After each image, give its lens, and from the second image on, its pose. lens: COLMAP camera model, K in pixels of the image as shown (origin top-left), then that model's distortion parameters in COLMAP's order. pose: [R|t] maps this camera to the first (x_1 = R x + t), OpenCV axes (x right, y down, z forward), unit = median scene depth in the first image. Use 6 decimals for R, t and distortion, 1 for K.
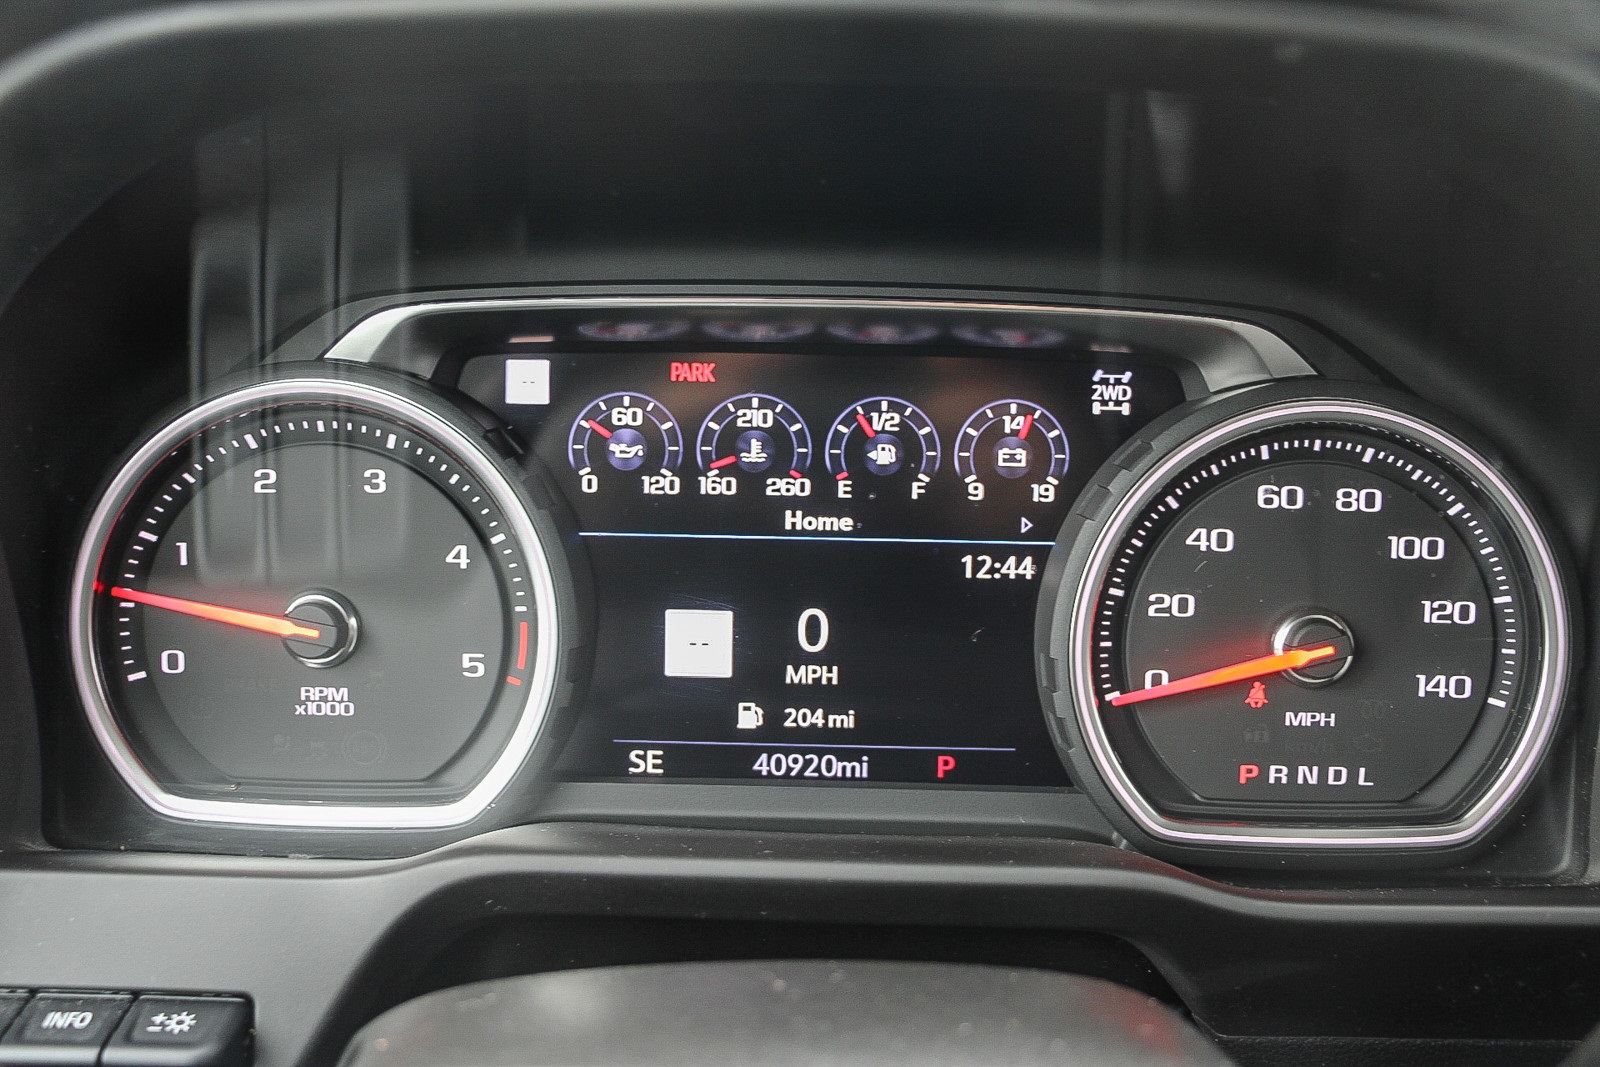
lens RADIAL K [[2024.5, 0, 802.0], [0, 2024.5, 534.1], [0, 0, 1]] dist [0.030038, 0.000000]
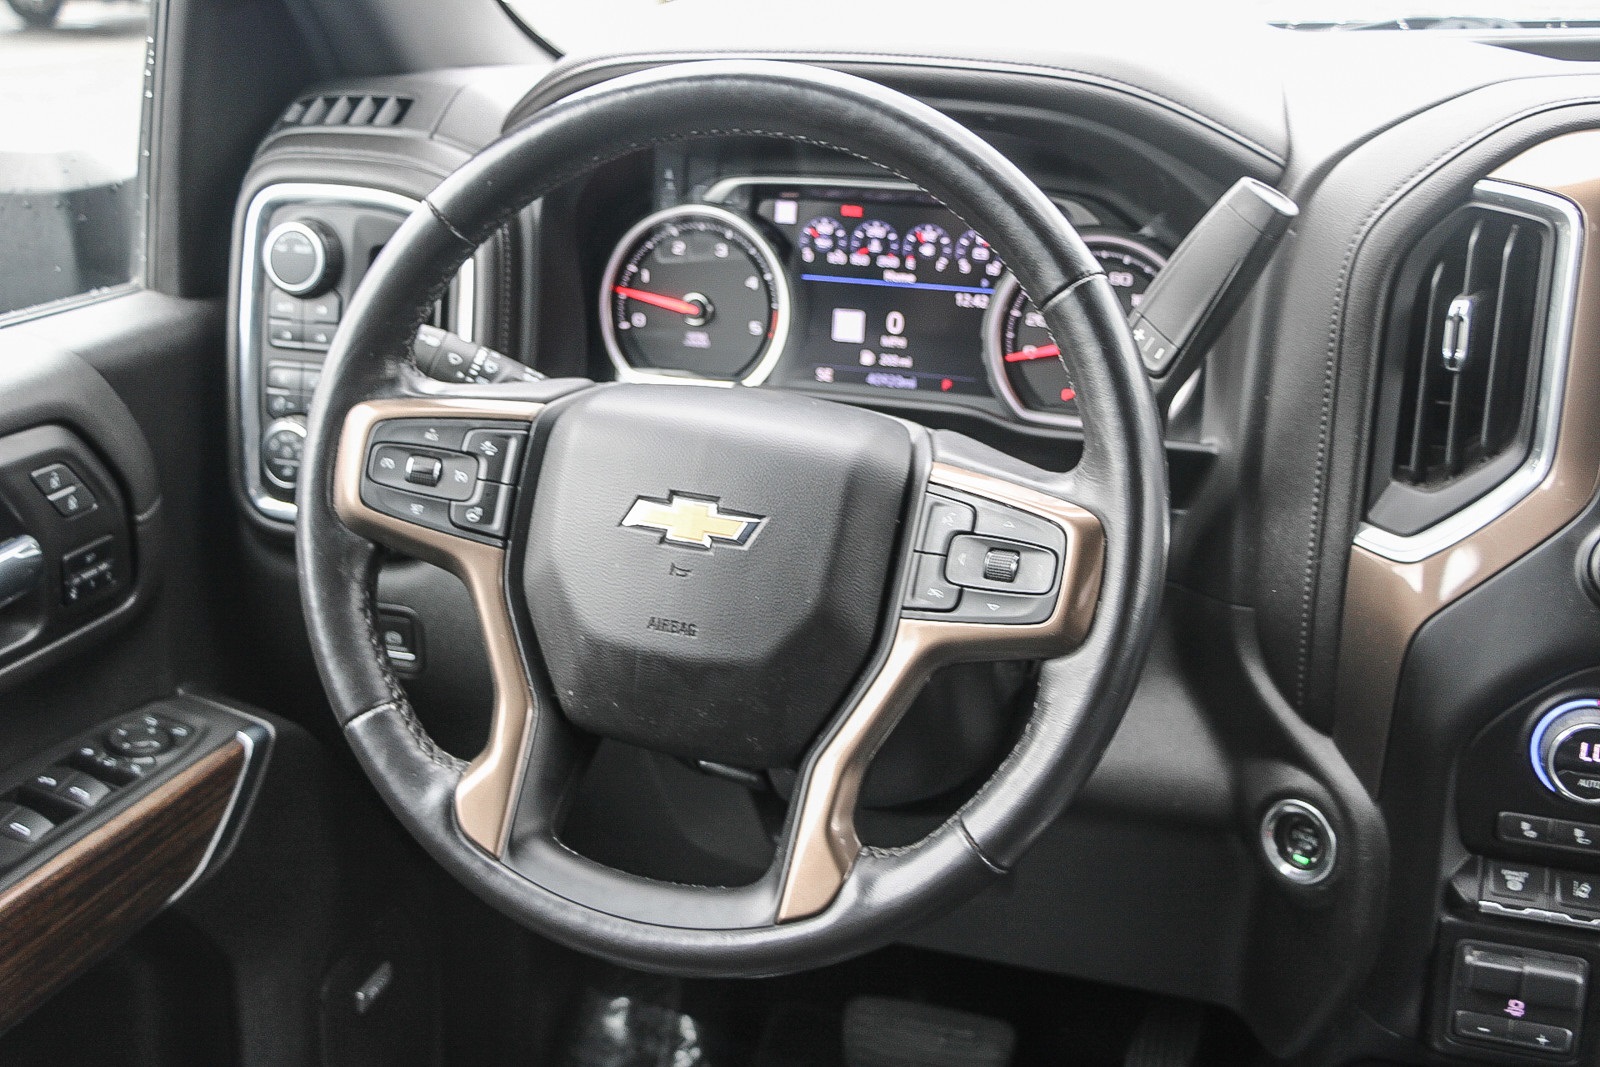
lens RADIAL K [[2024.5, 0, 796.0], [0, 2024.5, 539.5], [0, 0, 1]] dist [0.030038, 0.000000]
pose [[0.969012, 0.085633, -0.231694, 0.469184], [-0.065529, 0.993495, 0.093129, 0.086718], [0.238162, -0.075061, 0.968321, -1.361135]]
